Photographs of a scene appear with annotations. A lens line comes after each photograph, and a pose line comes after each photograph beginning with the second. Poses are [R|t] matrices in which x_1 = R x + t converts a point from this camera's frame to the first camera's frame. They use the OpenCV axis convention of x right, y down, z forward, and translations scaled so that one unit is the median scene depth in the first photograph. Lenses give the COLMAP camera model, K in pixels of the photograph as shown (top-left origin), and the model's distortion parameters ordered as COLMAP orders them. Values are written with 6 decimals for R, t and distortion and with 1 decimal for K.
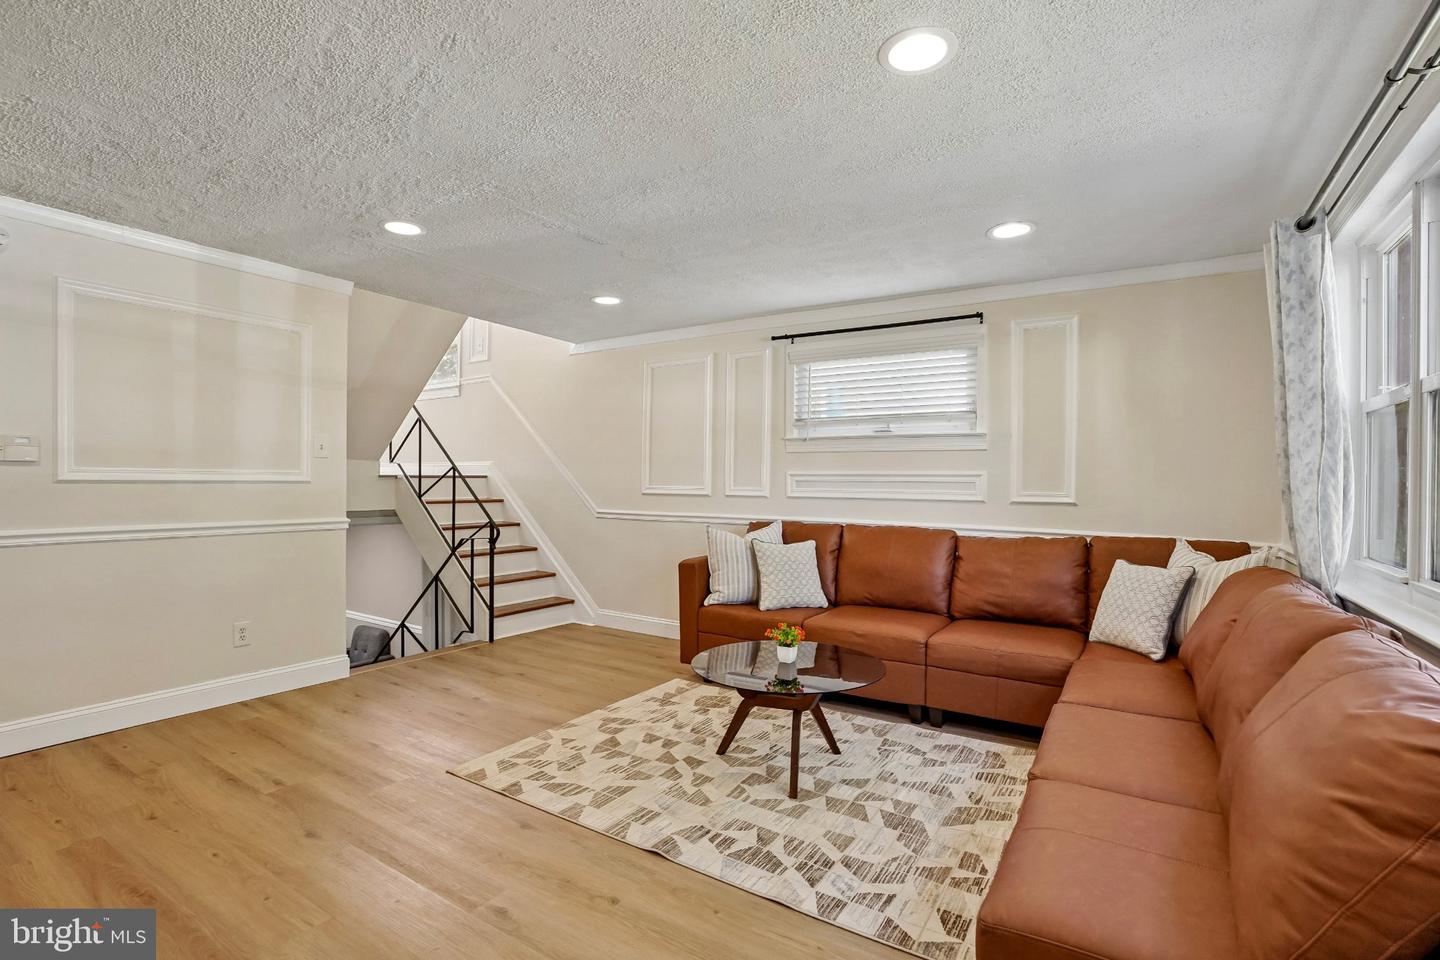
lens RADIAL K [[685.6, 0, 714.0], [0, 685.6, 488.3], [0, 0, 1]] dist [-0.032896, 0.001063]
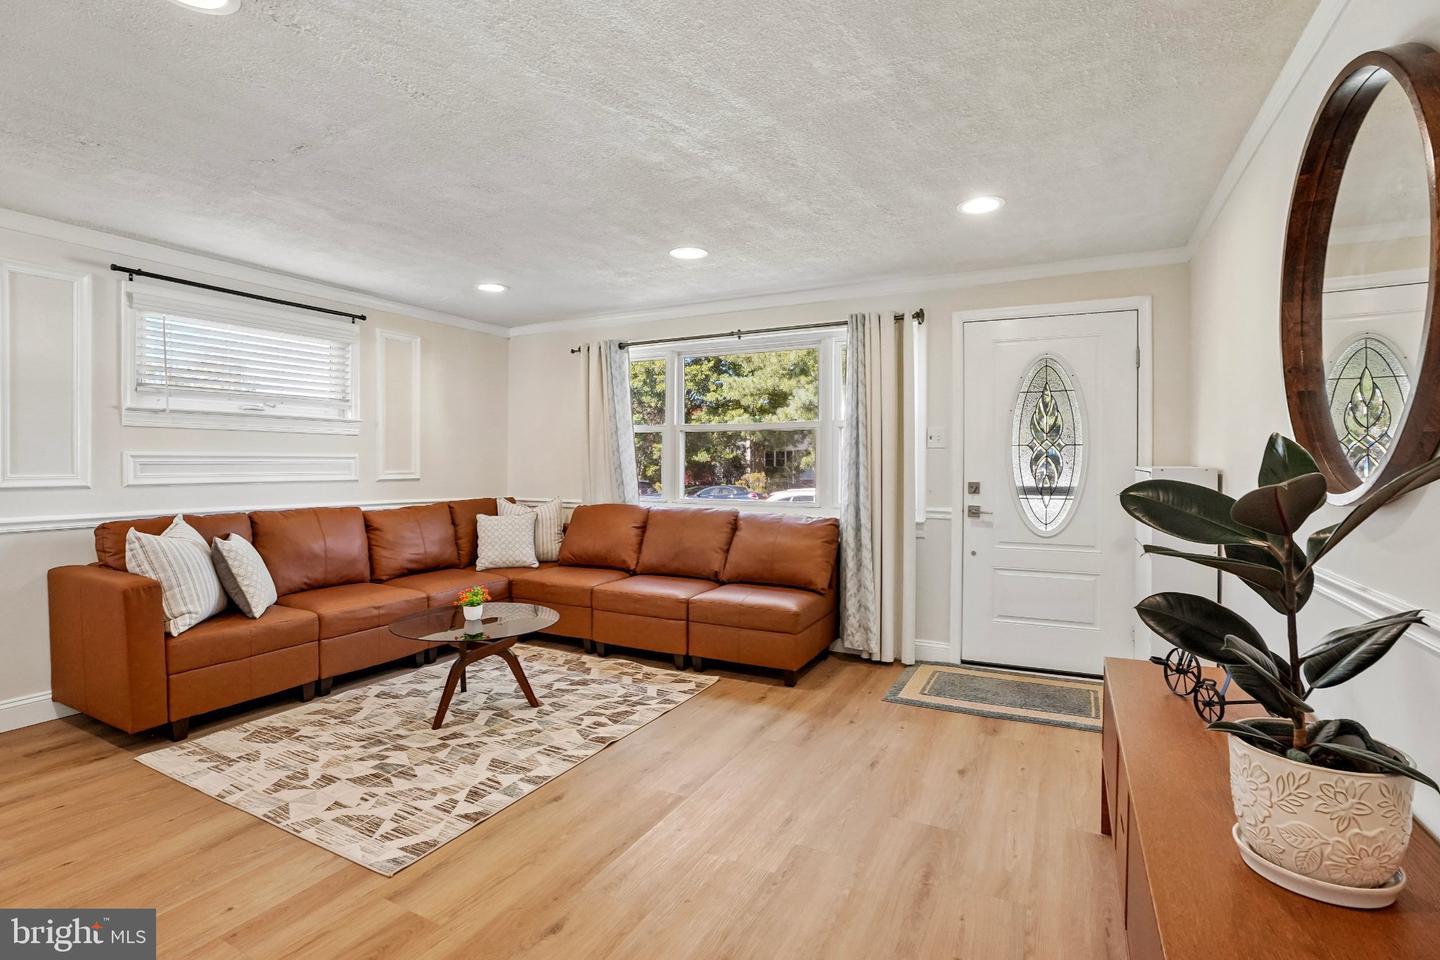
lens RADIAL K [[685.6, 0, 715.8], [0, 685.6, 471.2], [0, 0, 1]] dist [-0.032896, 0.001063]
pose [[-0.099921, -0.019059, 0.994813, -0.988739], [0.009049, 0.999758, 0.020063, -0.017173], [-0.994954, 0.011007, -0.099724, 0.637254]]
